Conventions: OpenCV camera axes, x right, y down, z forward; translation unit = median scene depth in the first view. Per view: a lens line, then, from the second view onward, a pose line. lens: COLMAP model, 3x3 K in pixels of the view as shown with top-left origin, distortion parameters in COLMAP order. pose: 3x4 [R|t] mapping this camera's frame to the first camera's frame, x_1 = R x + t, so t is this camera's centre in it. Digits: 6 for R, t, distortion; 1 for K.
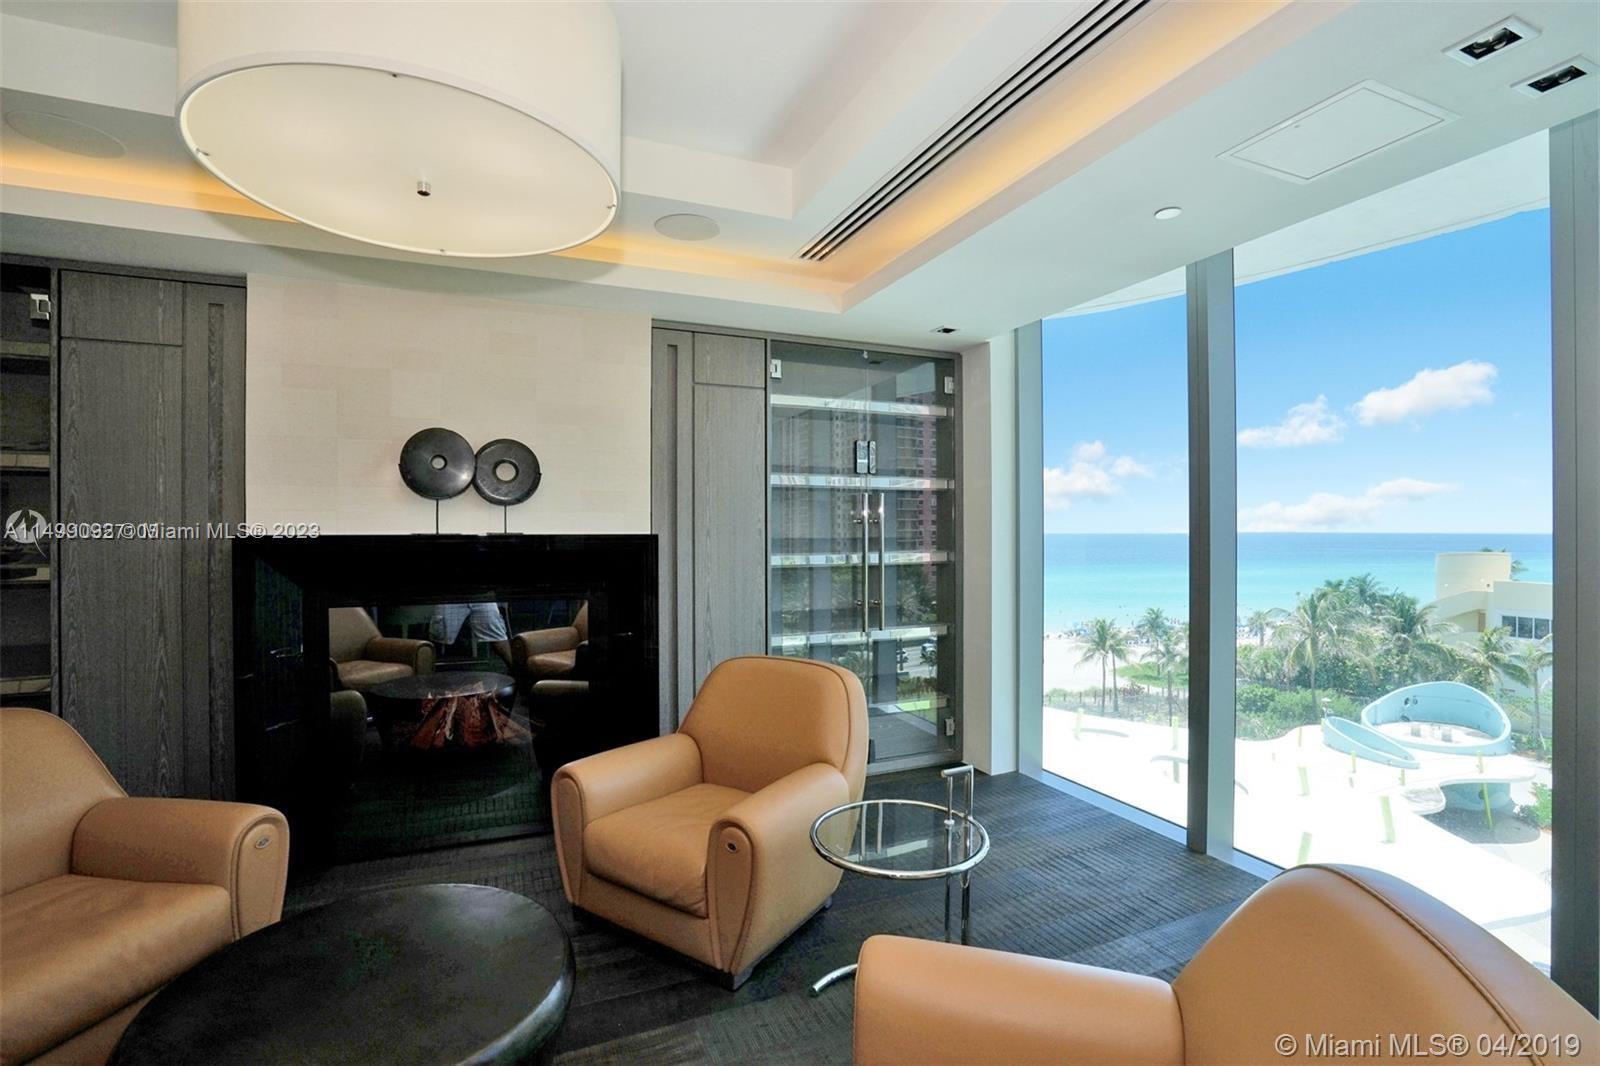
lens RADIAL K [[745.5, 0, 799.6], [0, 745.5, 538.0], [0, 0, 1]] dist [0.000780, -0.000006]
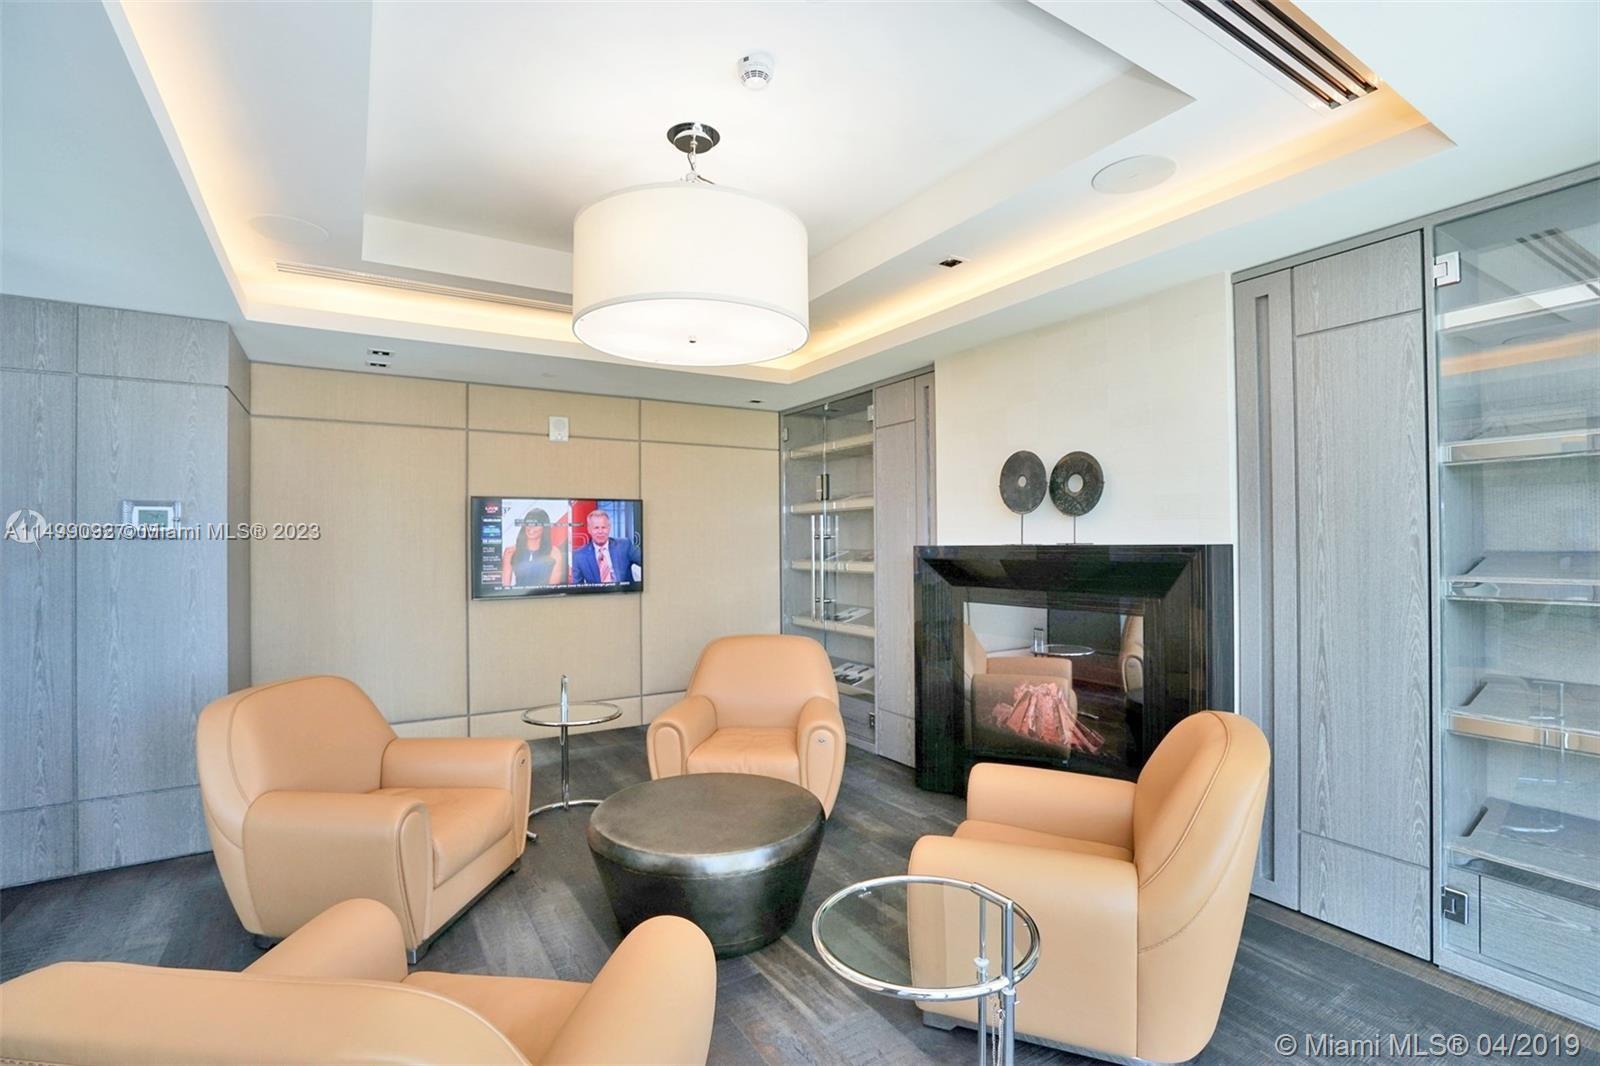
lens RADIAL K [[745.5, 0, 799.6], [0, 745.5, 533.1], [0, 0, 1]] dist [0.000780, -0.000006]
pose [[0.183972, -0.014128, -0.982830, 0.509786], [0.004891, 0.999897, -0.013458, -0.008679], [0.982919, -0.002331, 0.184023, 0.412433]]
